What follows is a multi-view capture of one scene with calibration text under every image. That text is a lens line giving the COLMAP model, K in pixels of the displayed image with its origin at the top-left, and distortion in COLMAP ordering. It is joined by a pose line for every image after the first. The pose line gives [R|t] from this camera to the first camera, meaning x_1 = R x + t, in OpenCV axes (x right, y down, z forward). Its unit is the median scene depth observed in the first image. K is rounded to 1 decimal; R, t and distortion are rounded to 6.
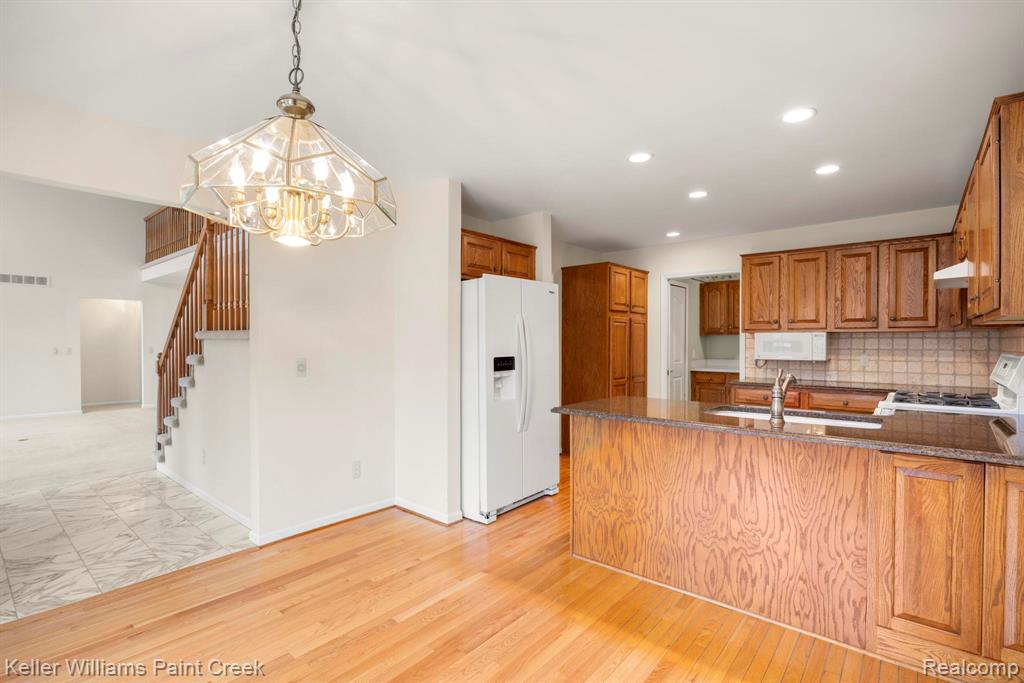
lens RADIAL K [[476.5, 0, 517.5], [0, 476.5, 345.6], [0, 0, 1]] dist [-0.014528, 0.001726]
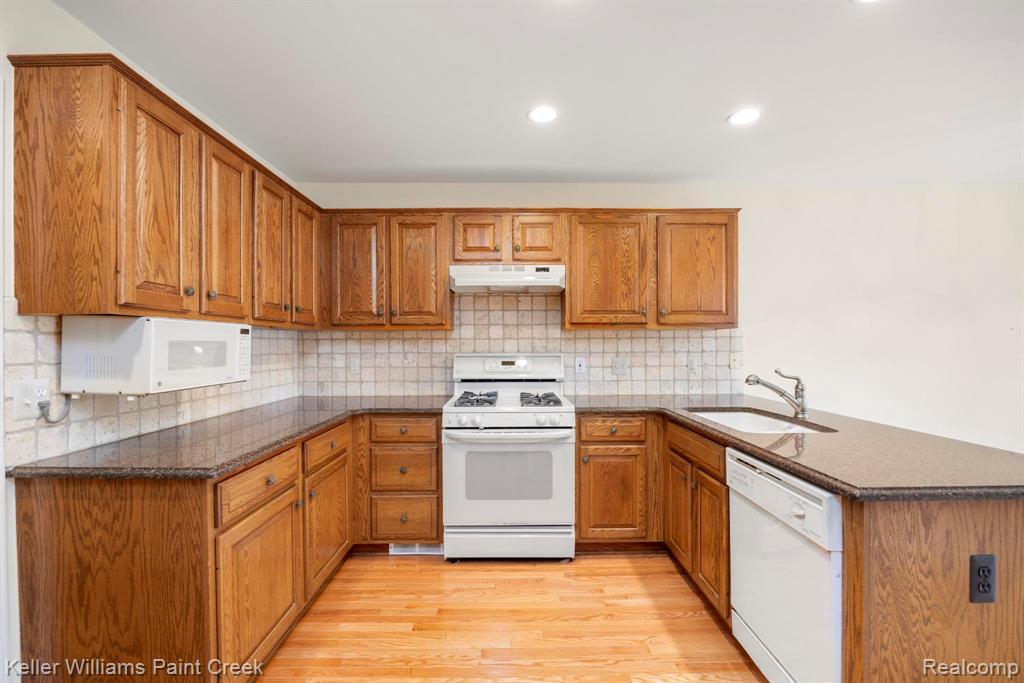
lens RADIAL K [[452.3, 0, 508.7], [0, 452.3, 346.2], [0, 0, 1]] dist [-0.013626, -0.000277]
pose [[-0.635690, -0.002330, 0.771941, 0.161816], [0.008140, 0.999920, 0.009721, -0.011690], [-0.771901, 0.012463, -0.635620, 1.780218]]
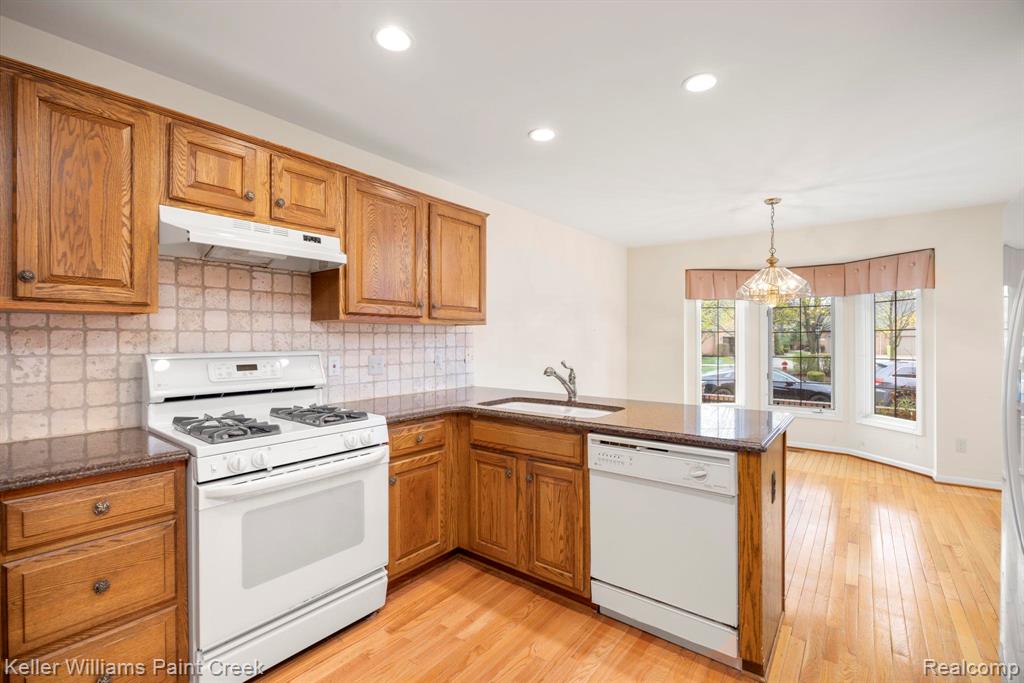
lens RADIAL K [[452.3, 0, 508.5], [0, 452.3, 338.7], [0, 0, 1]] dist [-0.013626, -0.000277]
pose [[-0.999804, 0.001083, -0.019792, 0.626413], [0.000967, 0.999982, 0.005870, -0.011163], [0.019798, 0.005850, -0.999787, 1.838226]]
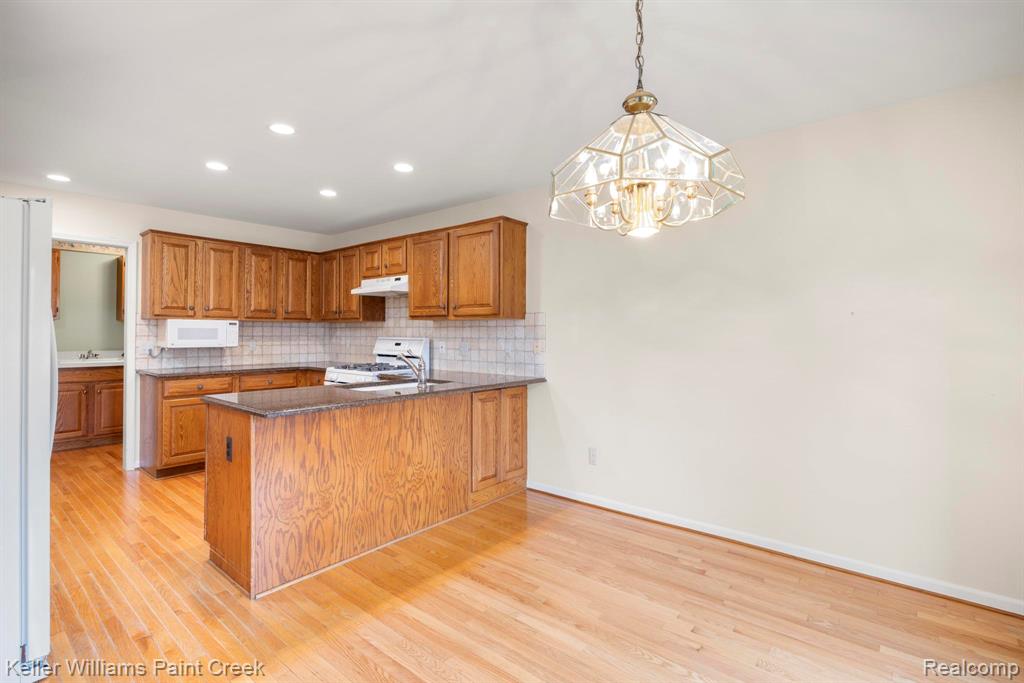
lens RADIAL K [[476.5, 0, 507.1], [0, 476.5, 327.6], [0, 0, 1]] dist [-0.014528, 0.001726]
pose [[0.006870, 0.010013, 0.999926, -0.711541], [0.001869, 0.999948, -0.010026, 0.000079], [-0.999975, 0.001937, 0.006851, 0.607944]]
